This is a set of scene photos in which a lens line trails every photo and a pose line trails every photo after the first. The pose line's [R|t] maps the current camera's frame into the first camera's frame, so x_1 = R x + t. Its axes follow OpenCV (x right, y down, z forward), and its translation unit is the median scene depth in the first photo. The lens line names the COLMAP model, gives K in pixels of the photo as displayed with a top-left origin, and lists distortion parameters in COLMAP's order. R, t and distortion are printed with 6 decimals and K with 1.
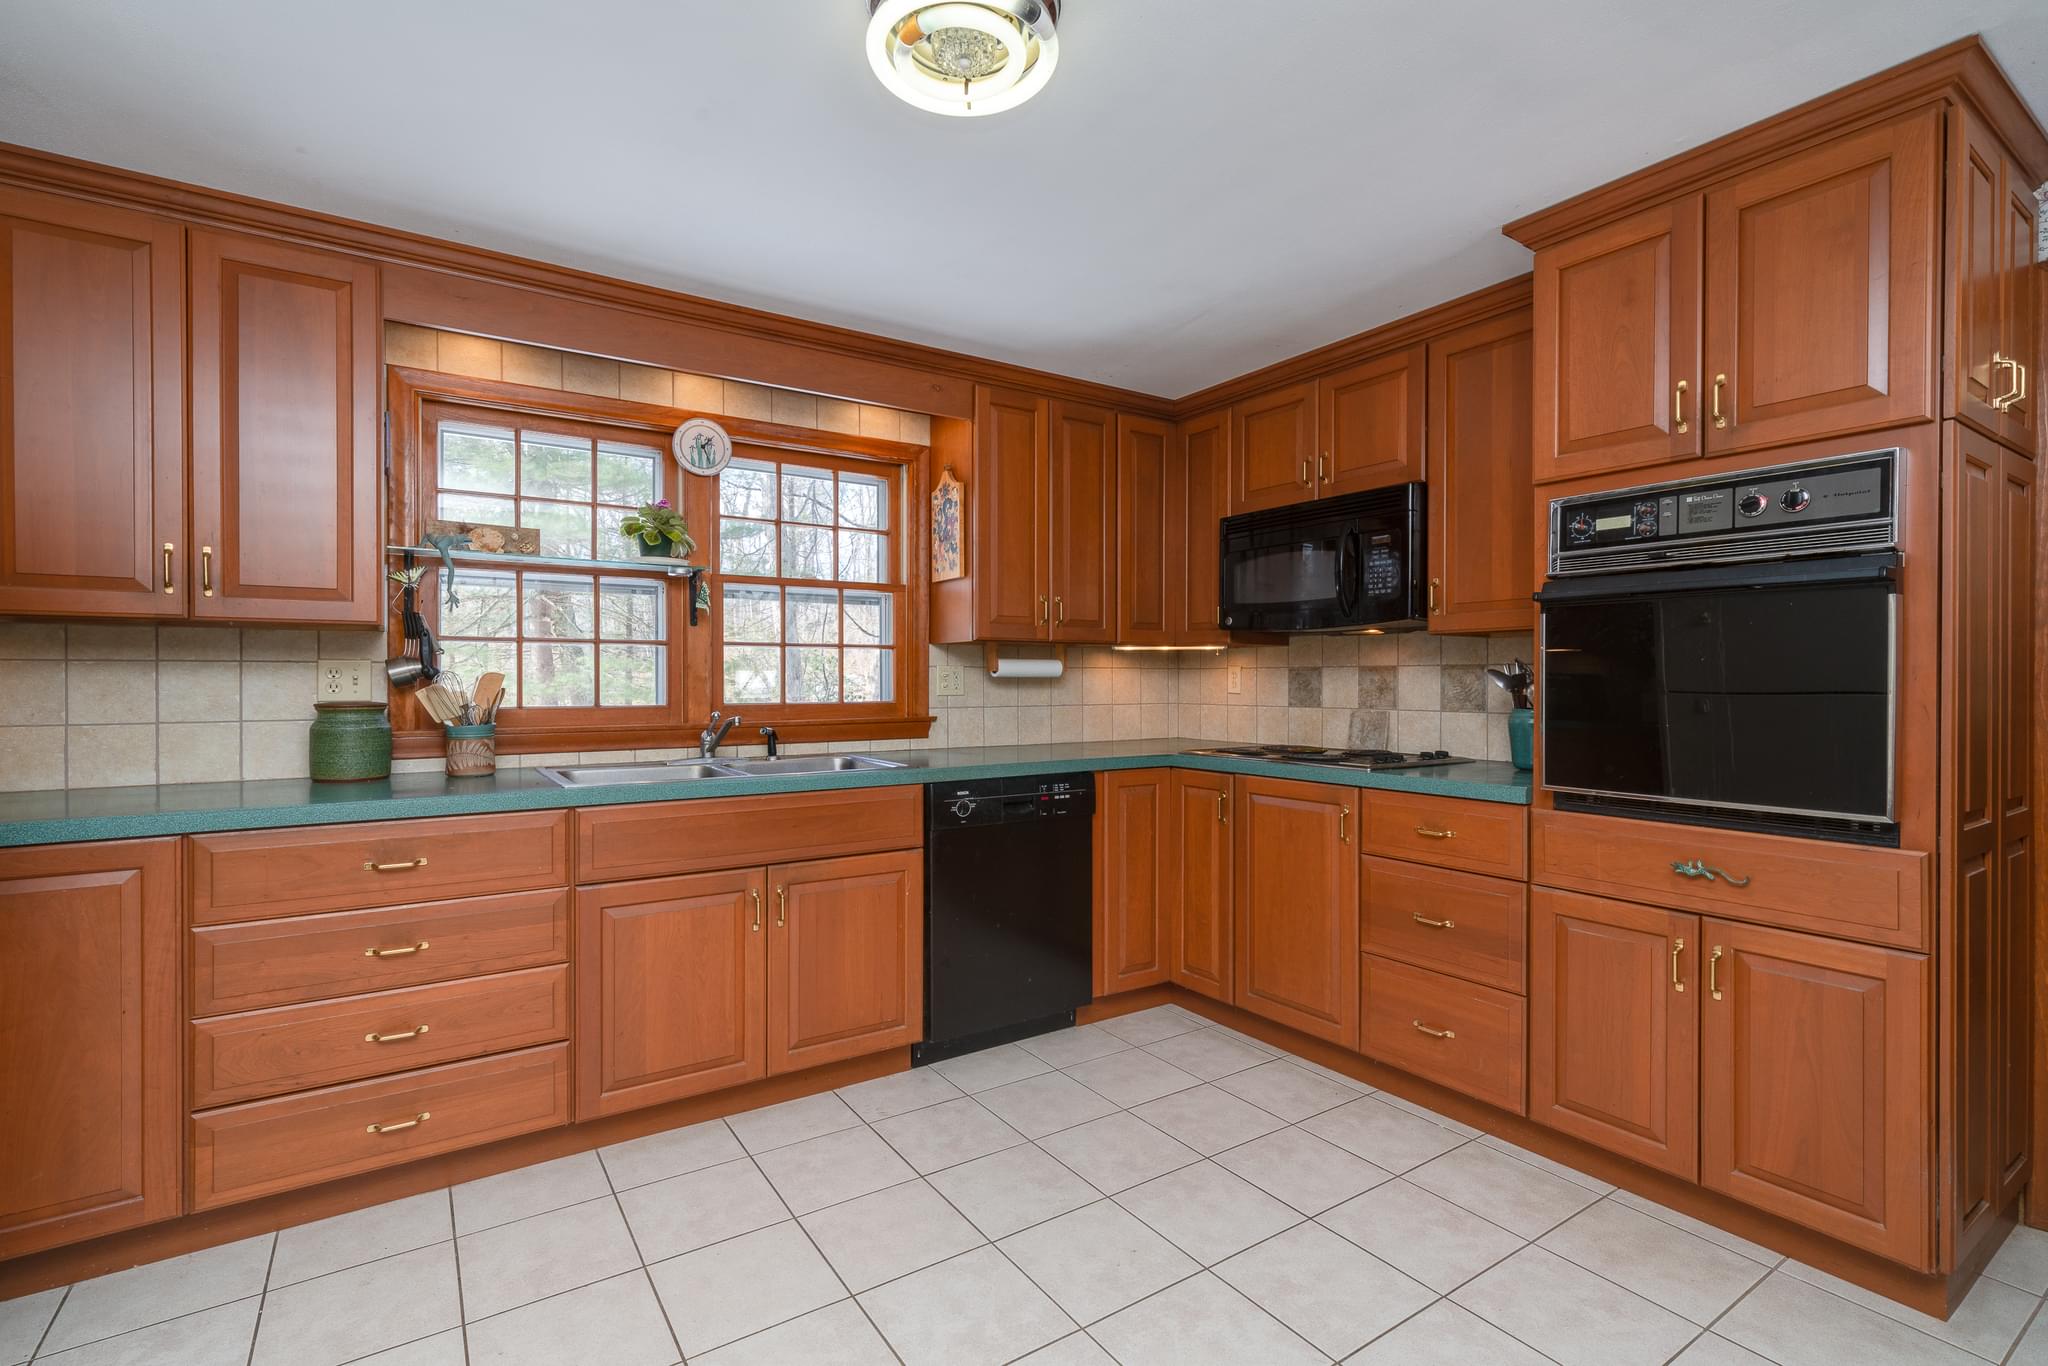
lens RADIAL K [[906.9, 0, 1004.1], [0, 906.9, 689.0], [0, 0, 1]] dist [0.001253, -0.000293]
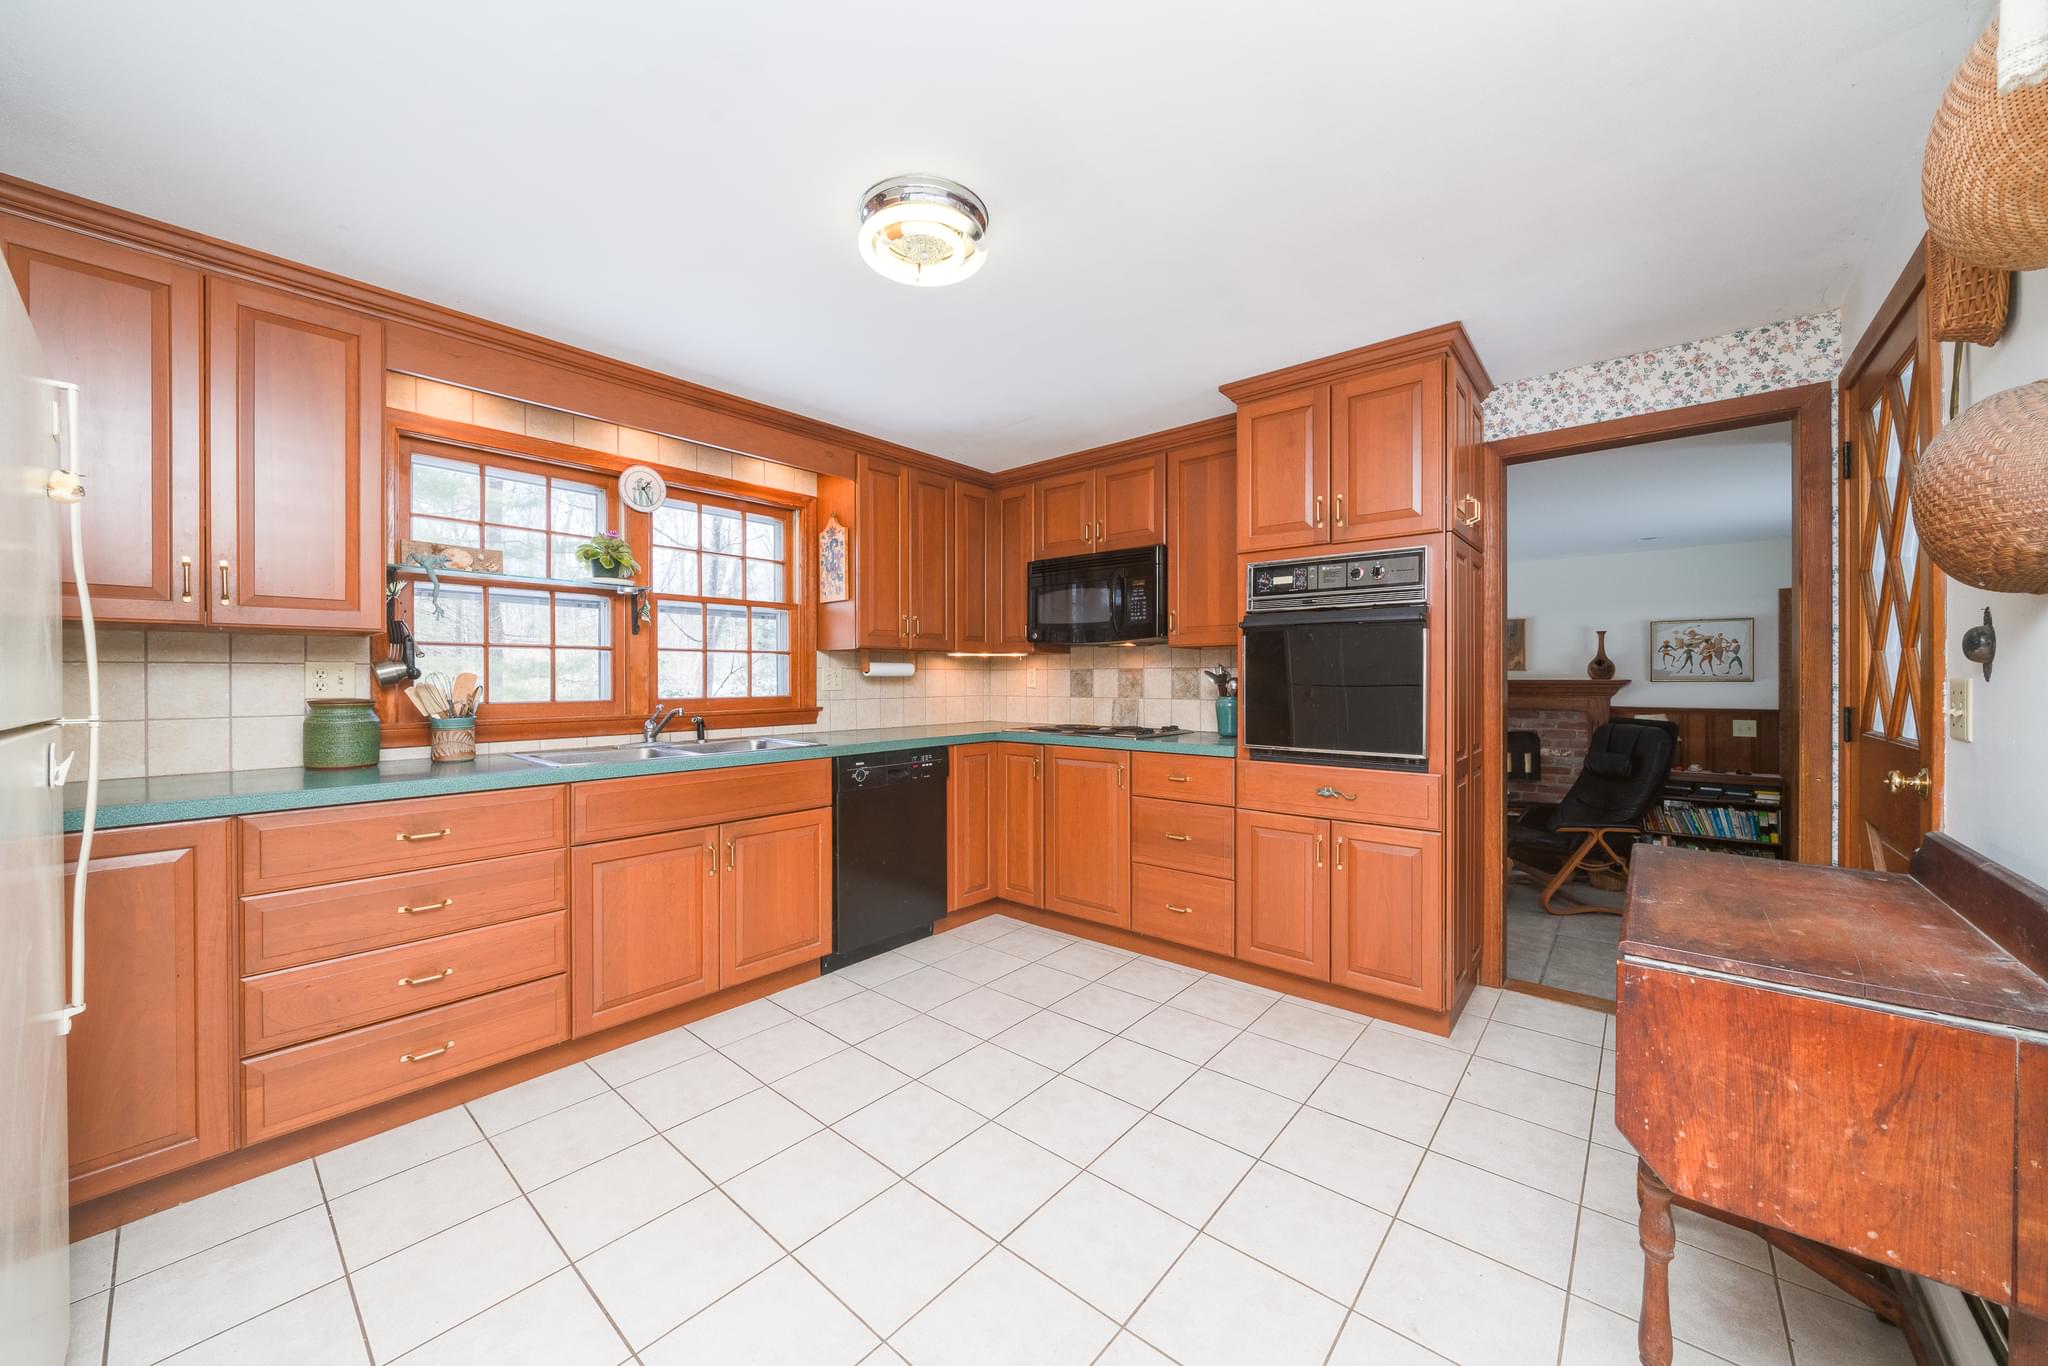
lens RADIAL K [[714.5, 0, 1029.5], [0, 714.5, 684.2], [0, 0, 1]] dist [-0.010532, 0.000501]
pose [[0.957431, -0.004366, 0.288631, -0.123887], [0.004848, 0.999988, -0.000956, 0.000750], [-0.288623, 0.002315, 0.957440, -0.081049]]
